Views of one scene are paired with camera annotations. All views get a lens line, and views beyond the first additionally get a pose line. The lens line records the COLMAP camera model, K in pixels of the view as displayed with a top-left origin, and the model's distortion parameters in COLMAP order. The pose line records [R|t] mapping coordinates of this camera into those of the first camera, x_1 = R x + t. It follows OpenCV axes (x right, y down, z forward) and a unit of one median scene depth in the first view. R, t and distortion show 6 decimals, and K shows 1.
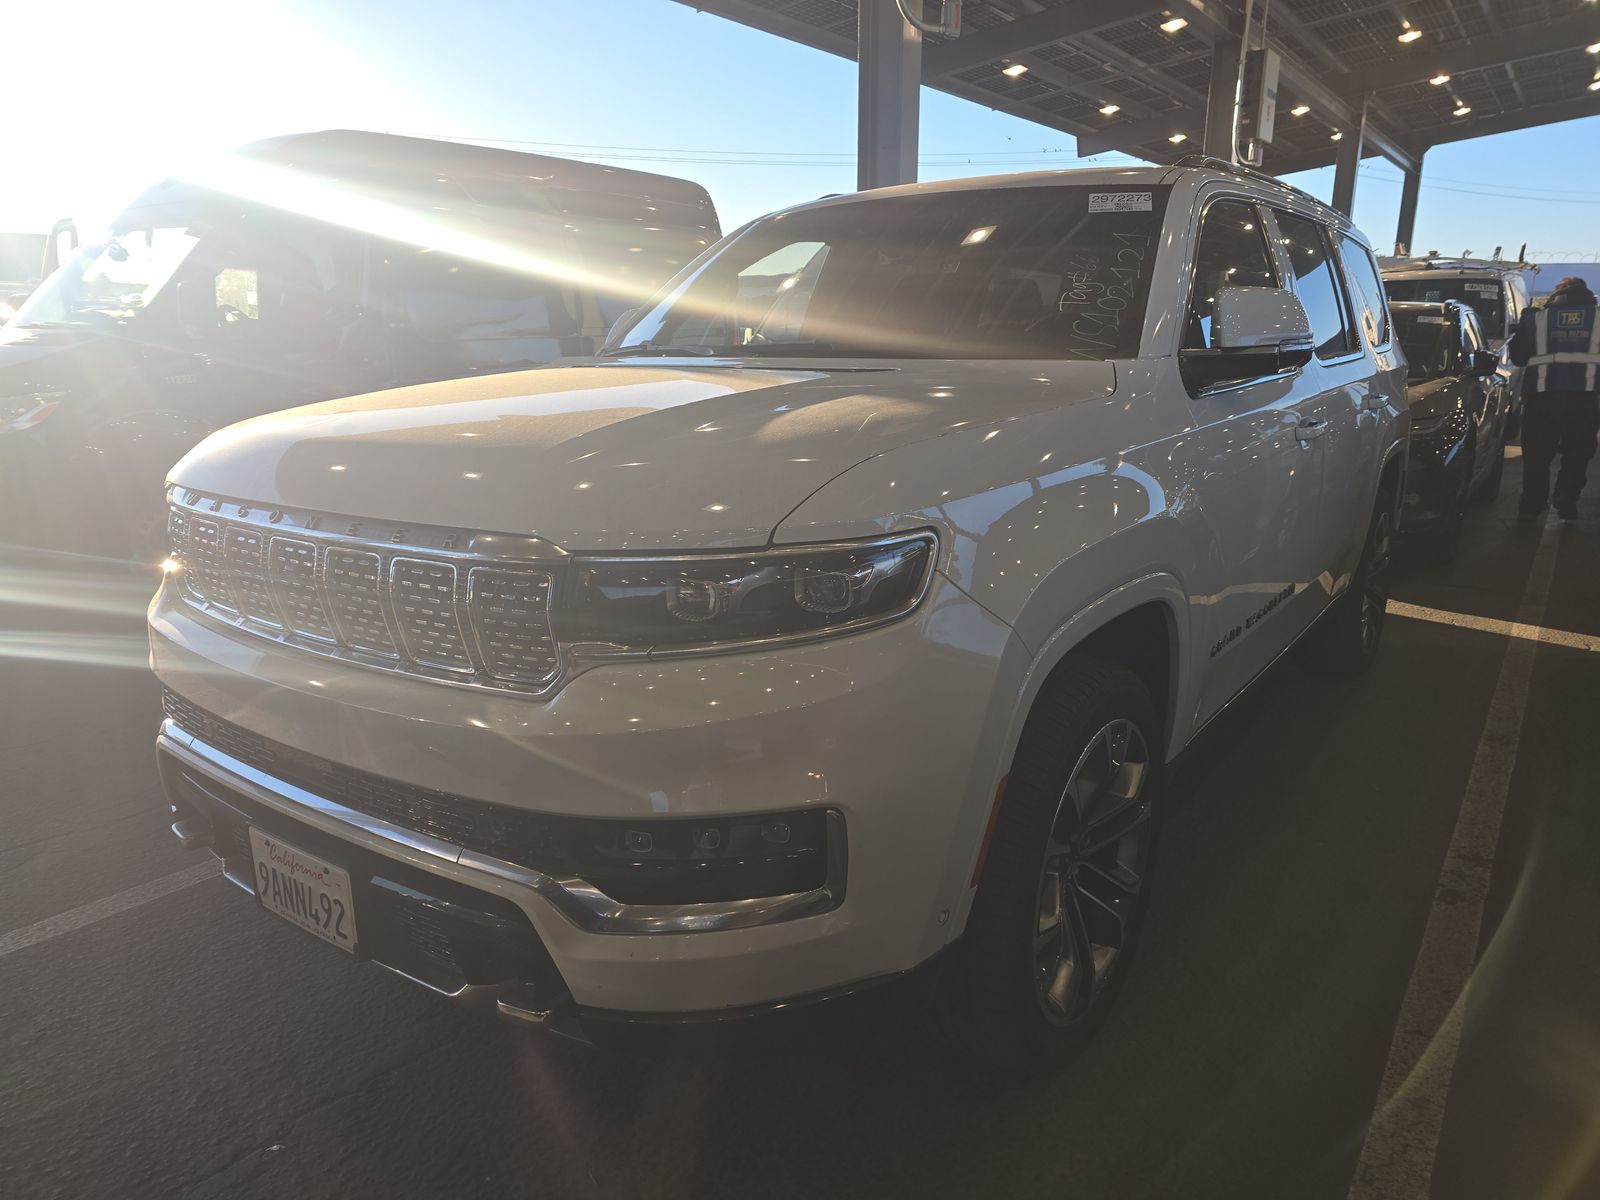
lens RADIAL K [[1081.0, 0, 807.6], [0, 1081.0, 596.3], [0, 0, 1]] dist [0.075946, -0.063182]
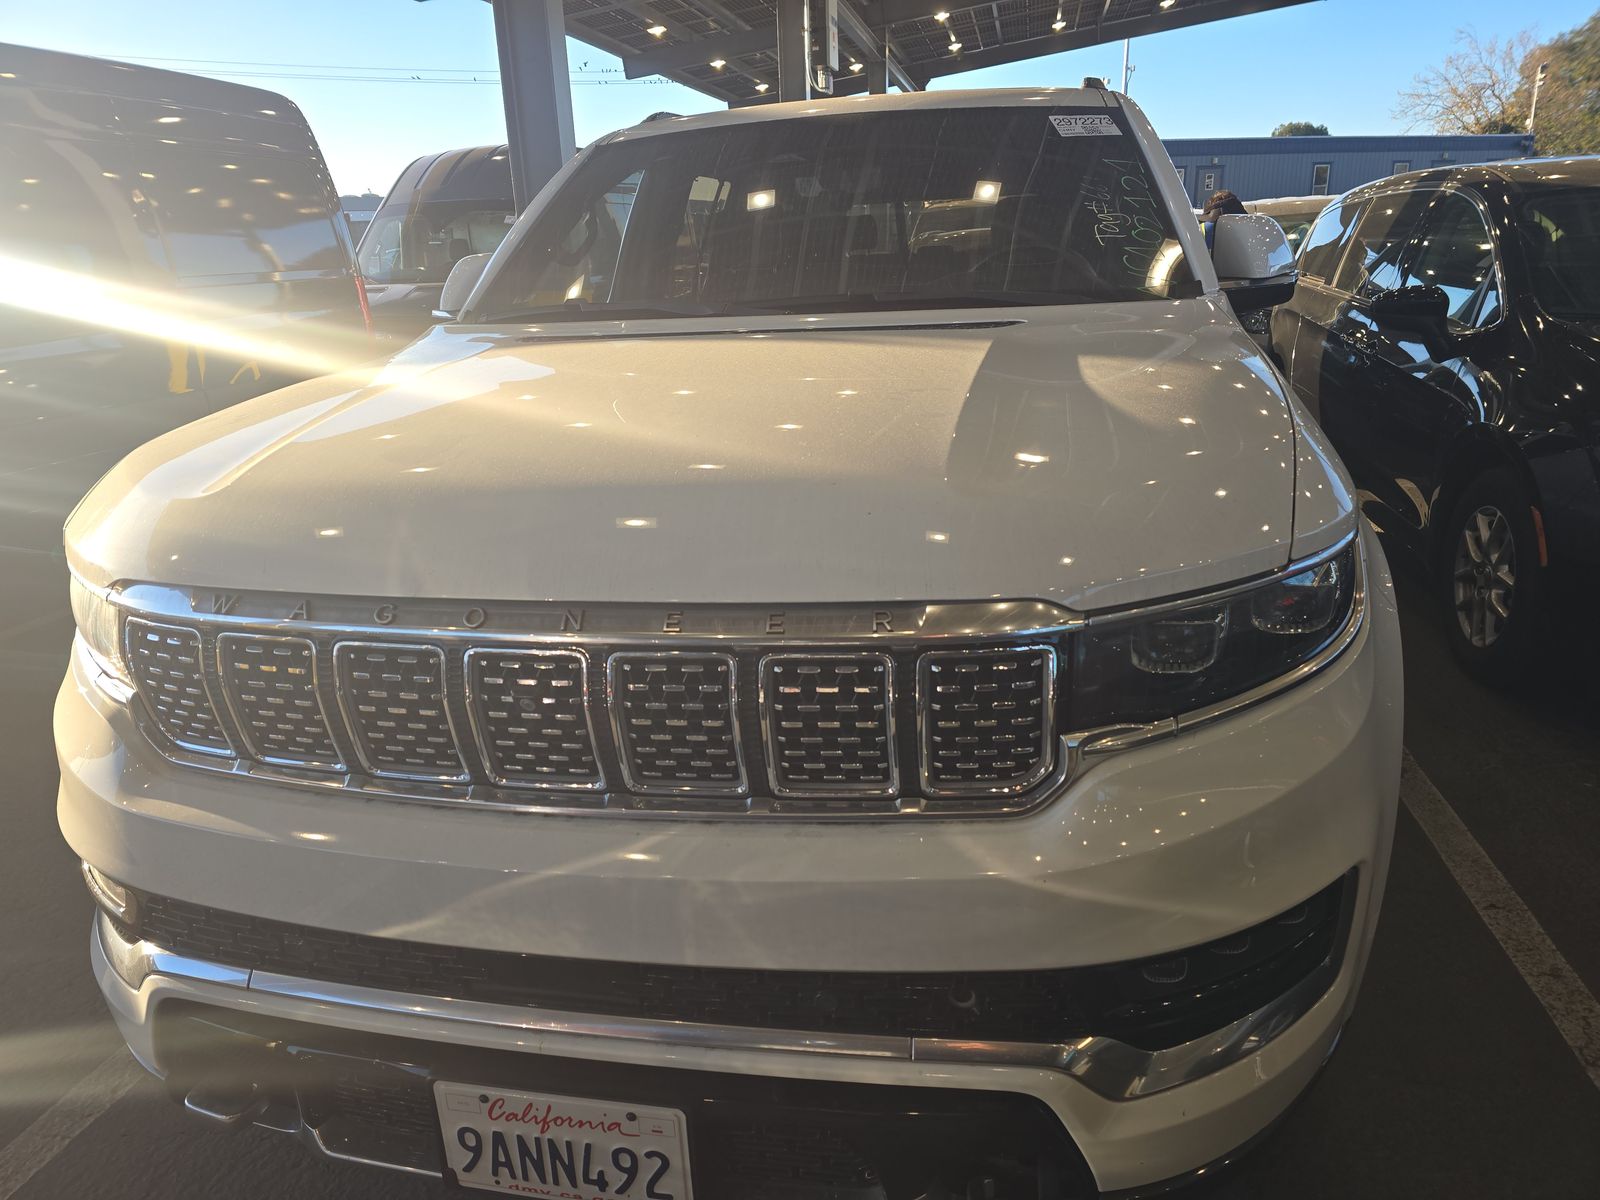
lens RADIAL K [[1174.8, 0, 800.0], [0, 1174.8, 600.0], [0, 0, 1]] dist [0.002257, -0.060740]
pose [[0.917128, -0.144184, 0.371601, -0.310613], [0.130222, 0.989510, 0.062543, -0.055818], [-0.376720, -0.008969, 0.926284, 0.155051]]
